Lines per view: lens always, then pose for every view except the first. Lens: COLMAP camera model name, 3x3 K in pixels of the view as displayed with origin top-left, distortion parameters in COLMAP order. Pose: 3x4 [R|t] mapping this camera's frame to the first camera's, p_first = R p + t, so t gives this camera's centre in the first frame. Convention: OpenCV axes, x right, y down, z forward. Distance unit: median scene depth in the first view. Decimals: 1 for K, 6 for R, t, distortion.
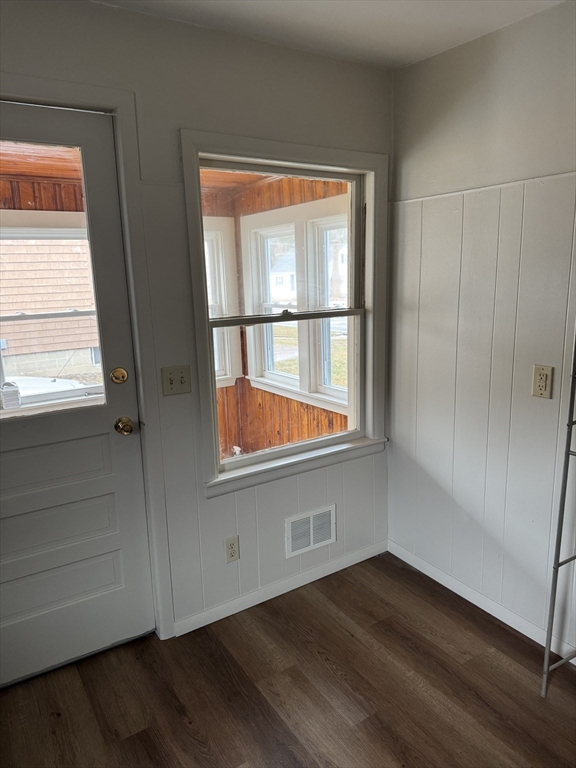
lens RADIAL K [[535.8, 0, 287.6], [0, 535.8, 386.4], [0, 0, 1]] dist [0.064971, -0.084178]
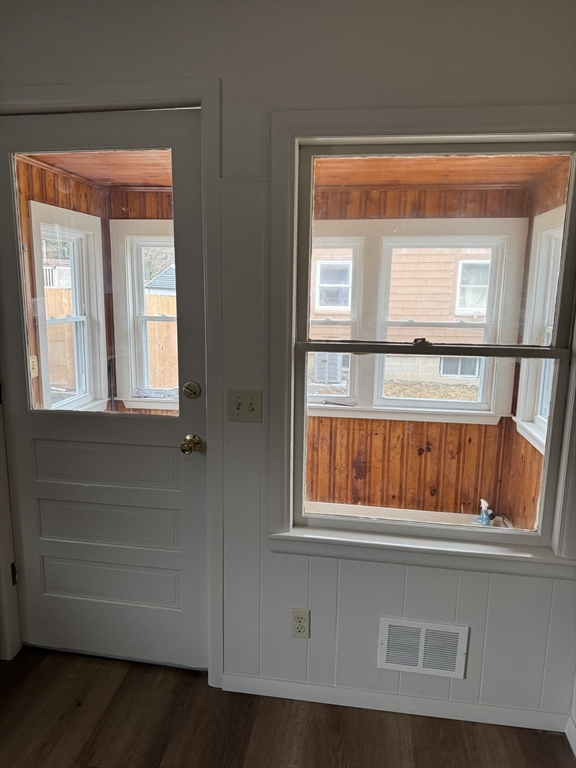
lens RADIAL K [[535.8, 0, 267.6], [0, 535.8, 386.1], [0, 0, 1]] dist [0.064971, -0.084178]
pose [[0.742525, 0.162015, -0.649929, 0.303327], [-0.173027, 0.983768, 0.047557, -0.072854], [0.647085, 0.077143, 0.758505, 0.293860]]
